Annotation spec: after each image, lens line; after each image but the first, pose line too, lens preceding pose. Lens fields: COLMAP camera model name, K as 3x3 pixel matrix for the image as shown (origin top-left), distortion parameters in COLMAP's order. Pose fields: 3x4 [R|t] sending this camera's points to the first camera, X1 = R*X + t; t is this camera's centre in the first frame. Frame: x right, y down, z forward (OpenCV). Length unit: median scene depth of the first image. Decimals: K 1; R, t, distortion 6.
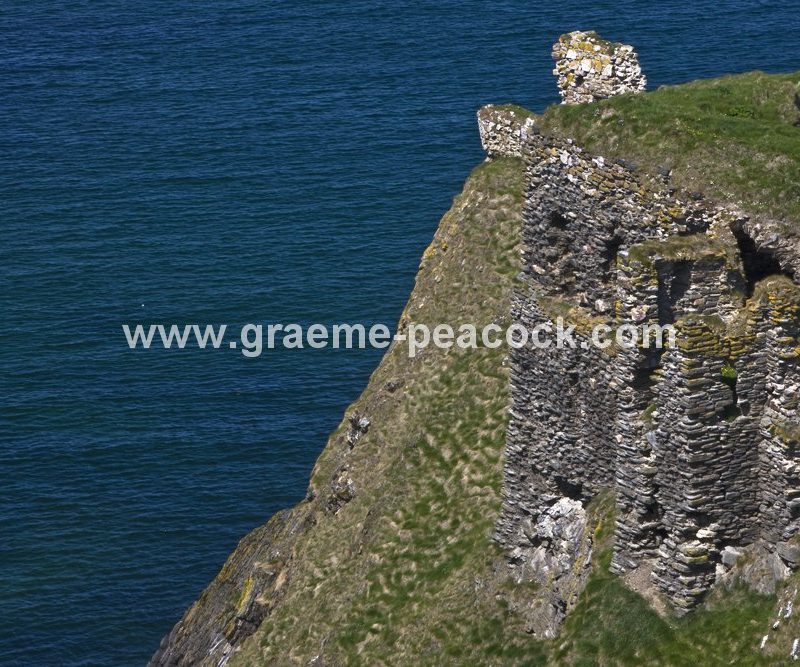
lens RADIAL K [[4410.5, 0, 400.0], [0, 4410.5, 333.5], [0, 0, 1]] dist [0.614561, 11.644367]
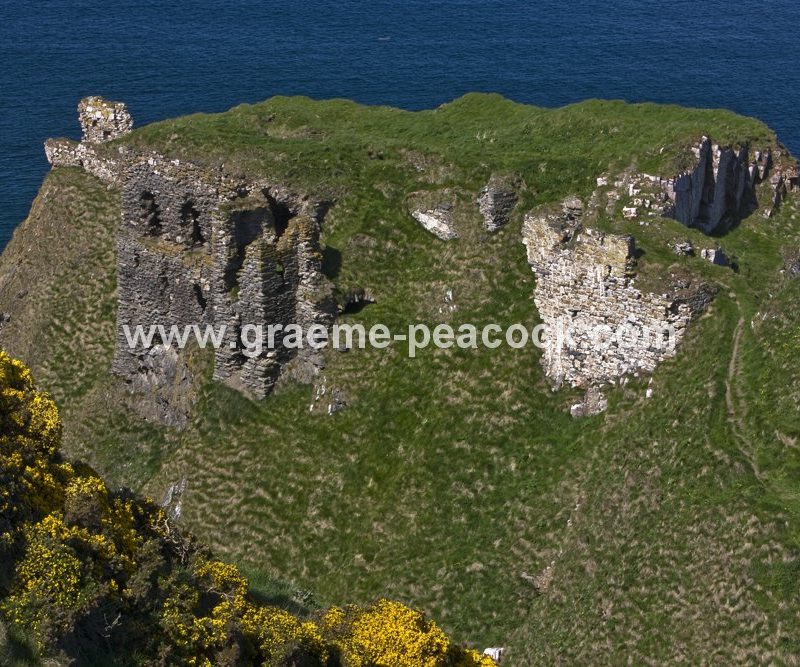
lens RADIAL K [[2470.5, 0, 400.0], [0, 2470.5, 333.5], [0, 0, 1]] dist [-0.108227, -0.260607]
pose [[0.962221, -0.071975, 0.262584, -0.137109], [0.064964, 0.997263, 0.035297, 0.002421], [-0.264406, -0.016905, 0.964263, -0.024111]]
